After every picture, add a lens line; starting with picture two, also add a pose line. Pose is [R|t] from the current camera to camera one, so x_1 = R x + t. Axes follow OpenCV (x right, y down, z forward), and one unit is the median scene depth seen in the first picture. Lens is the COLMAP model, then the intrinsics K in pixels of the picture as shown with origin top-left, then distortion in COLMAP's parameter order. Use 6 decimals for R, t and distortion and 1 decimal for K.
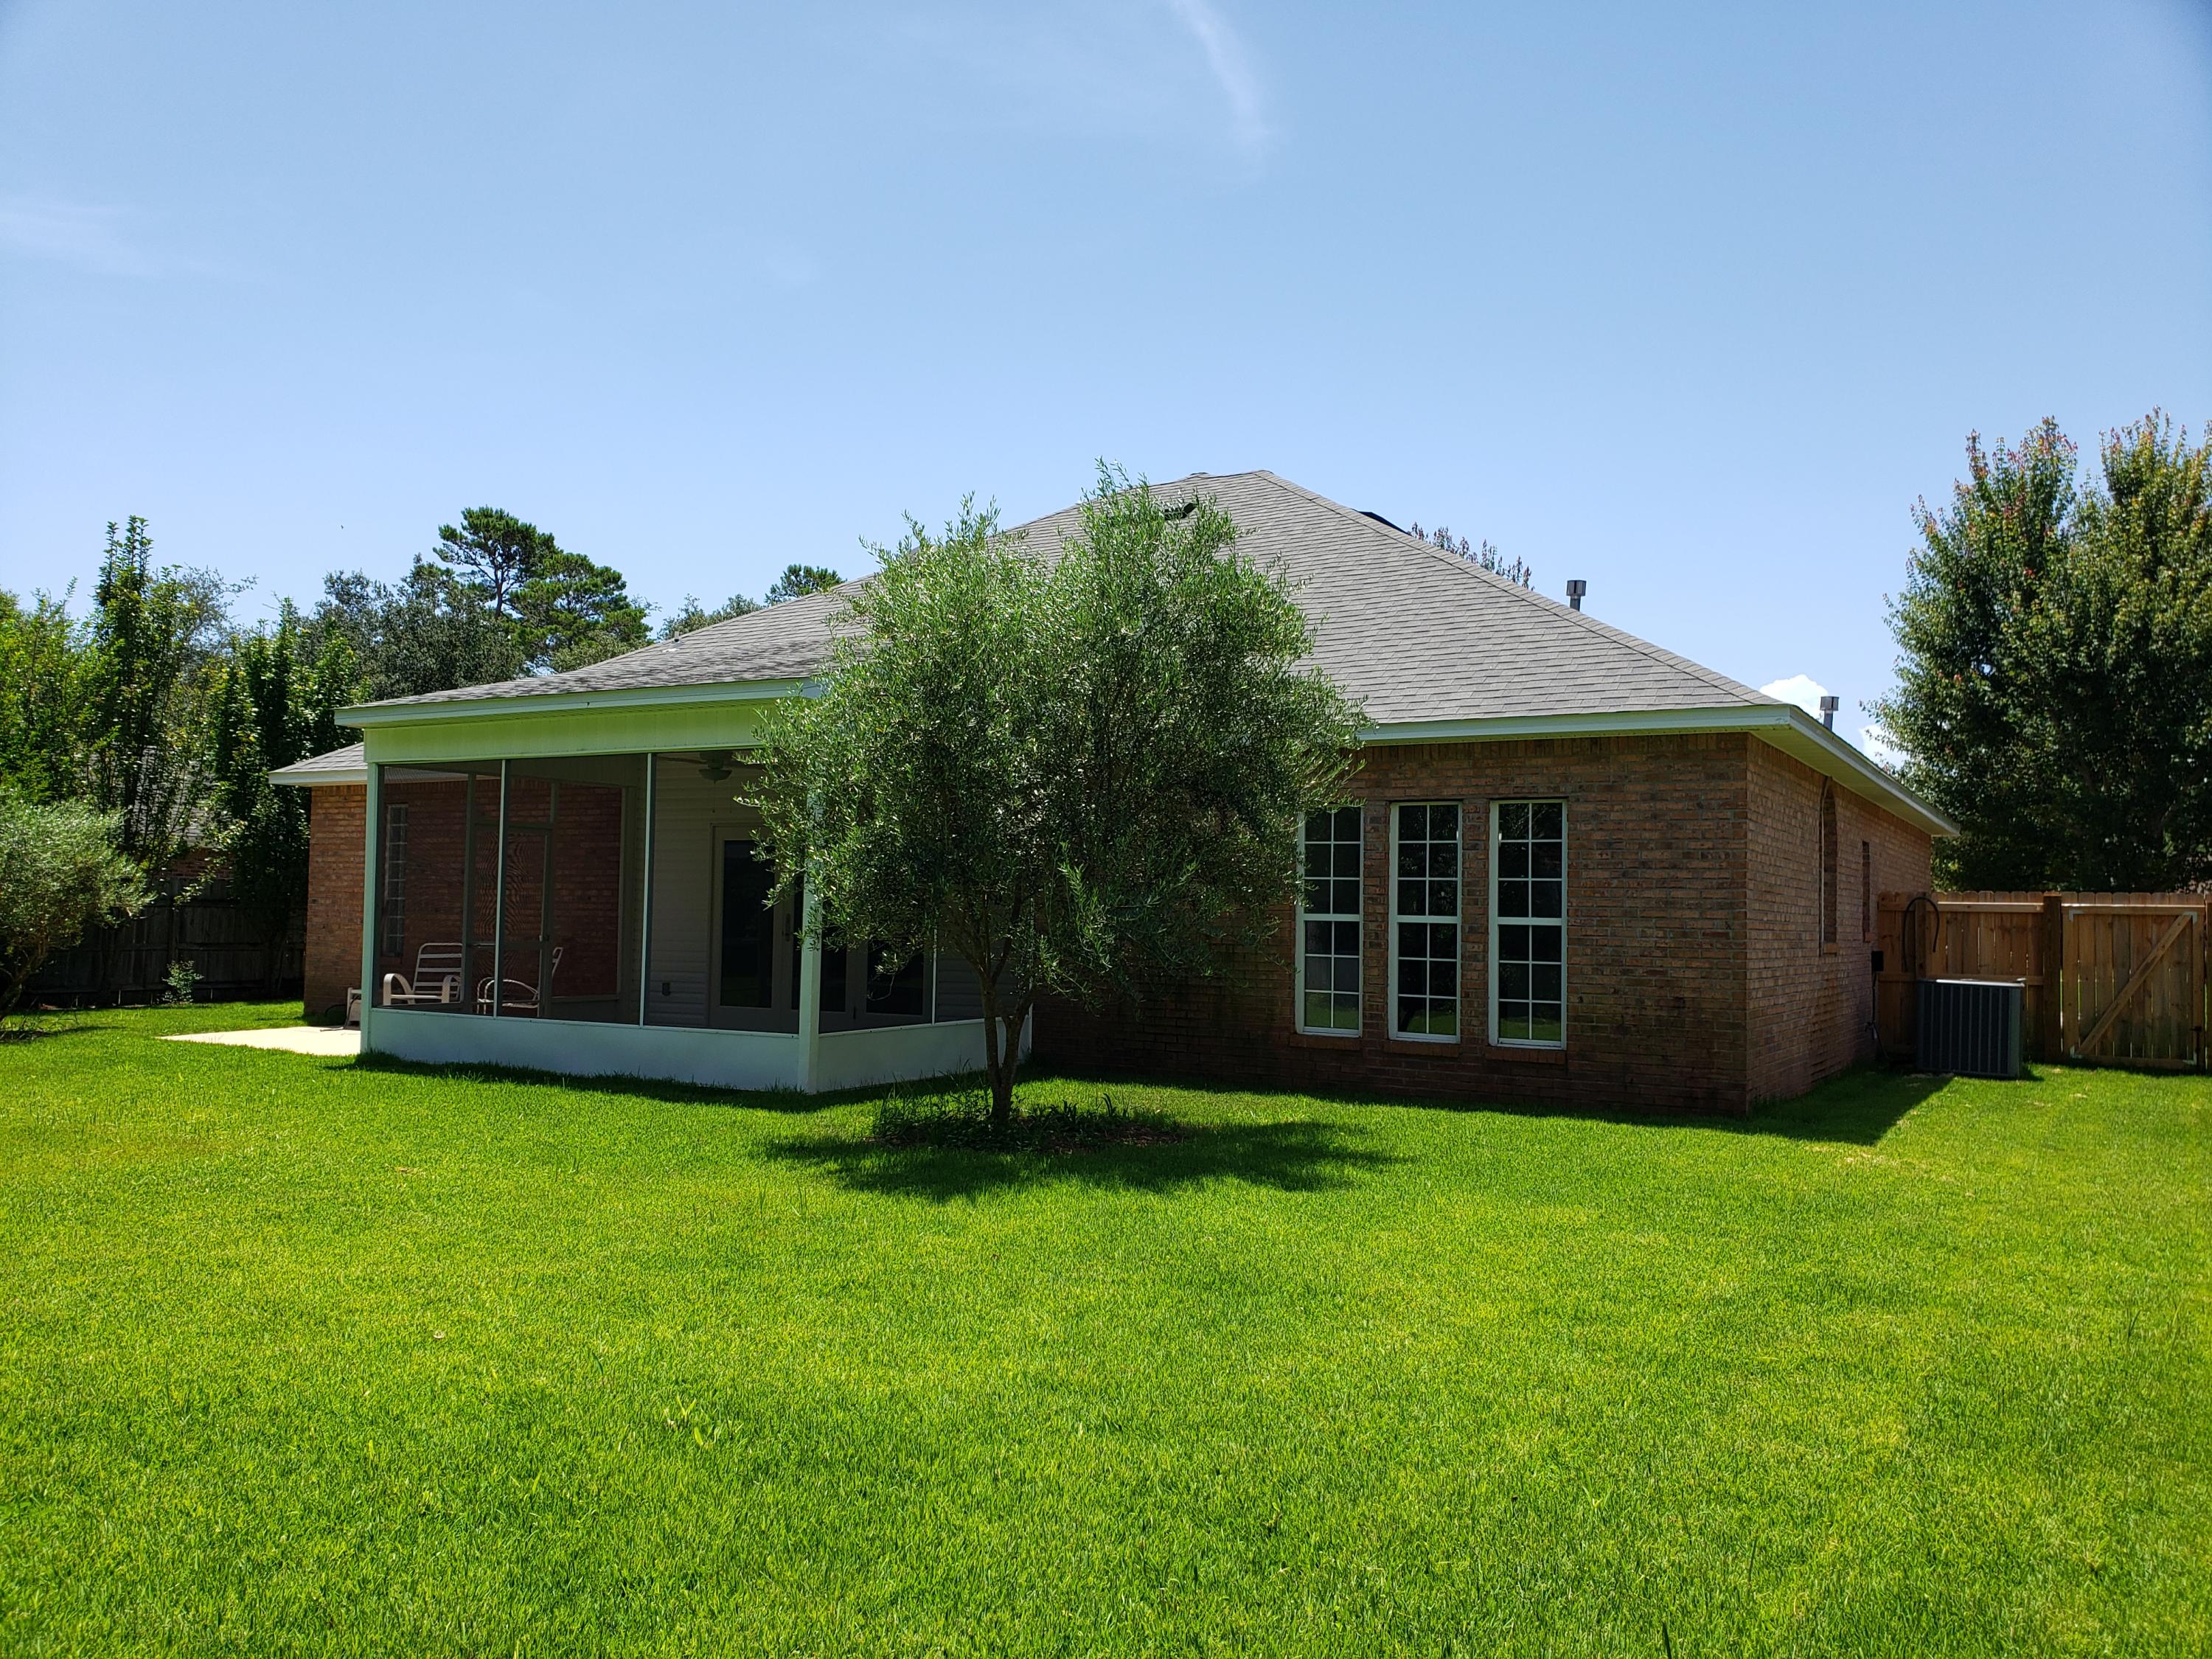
lens RADIAL K [[1699.5, 0, 1009.9], [0, 1699.5, 843.1], [0, 0, 1]] dist [-0.038471, 0.001458]
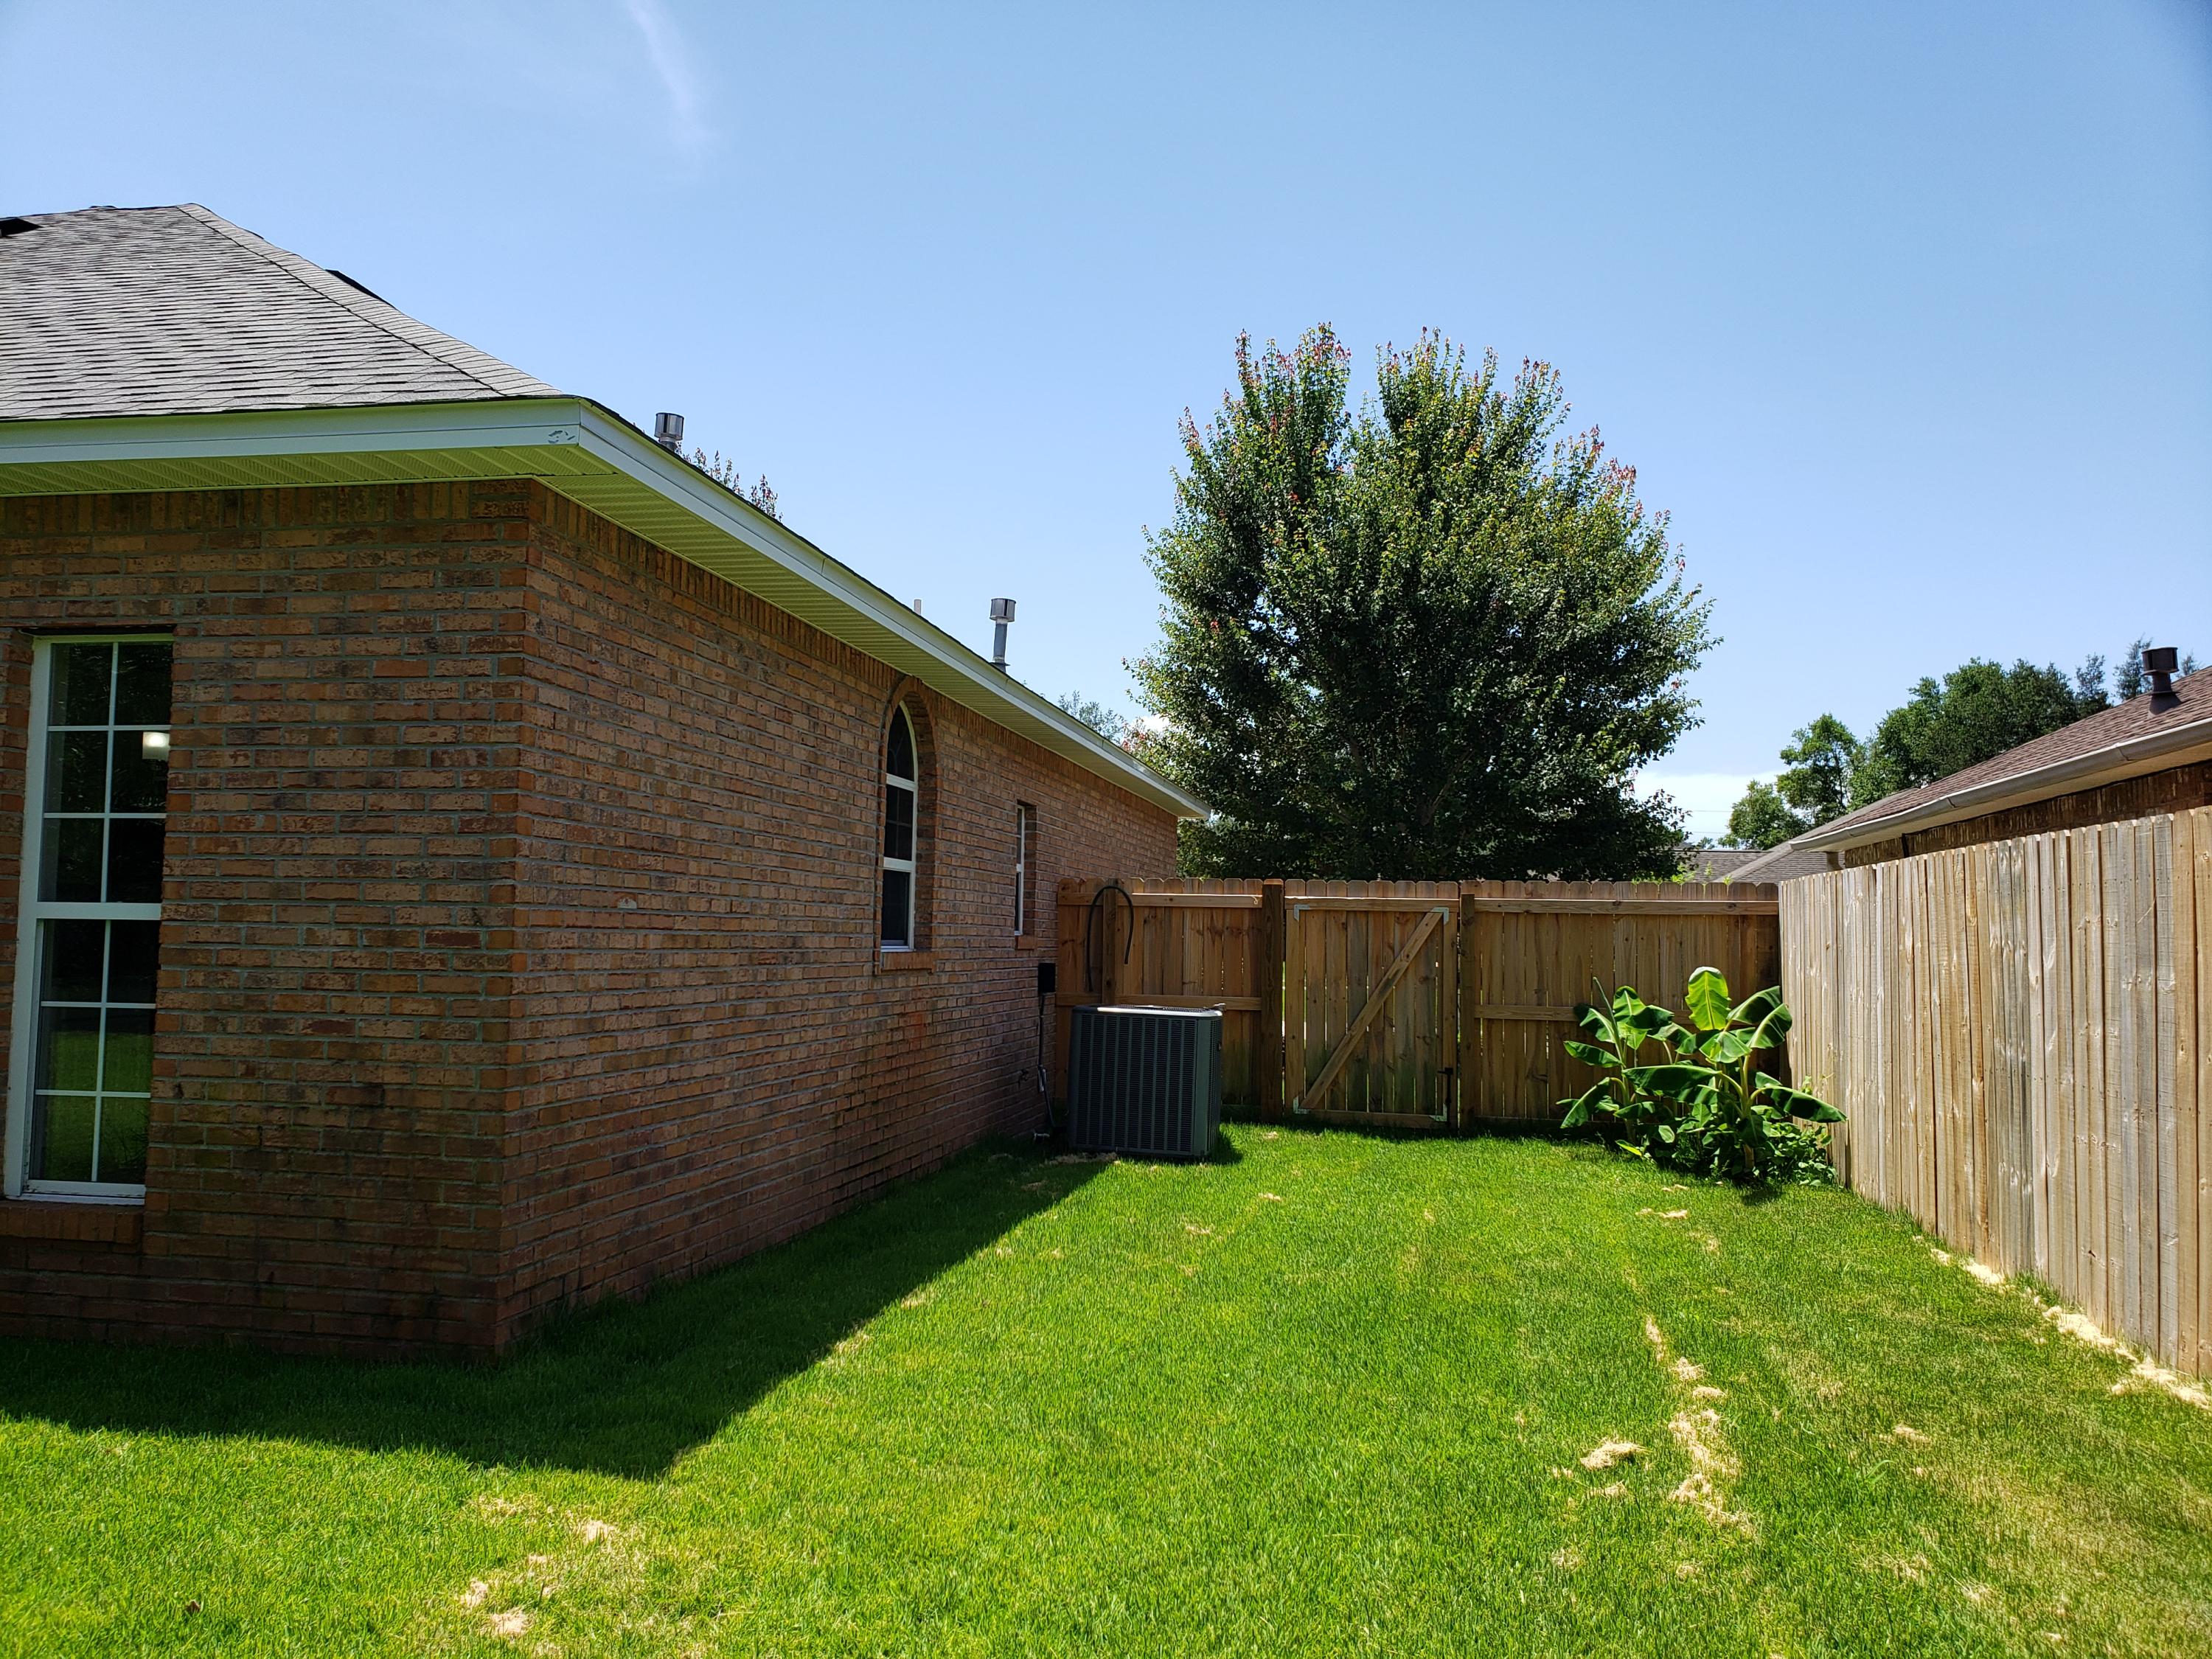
lens RADIAL K [[1732.7, 0, 1106.0], [0, 1732.7, 829.5], [0, 0, 1]] dist [0.019111, -0.001269]
pose [[0.920154, 0.021055, 0.390989, 0.277951], [-0.016750, 0.999756, -0.014417, 0.020679], [-0.391197, 0.006717, 0.920282, 0.362876]]
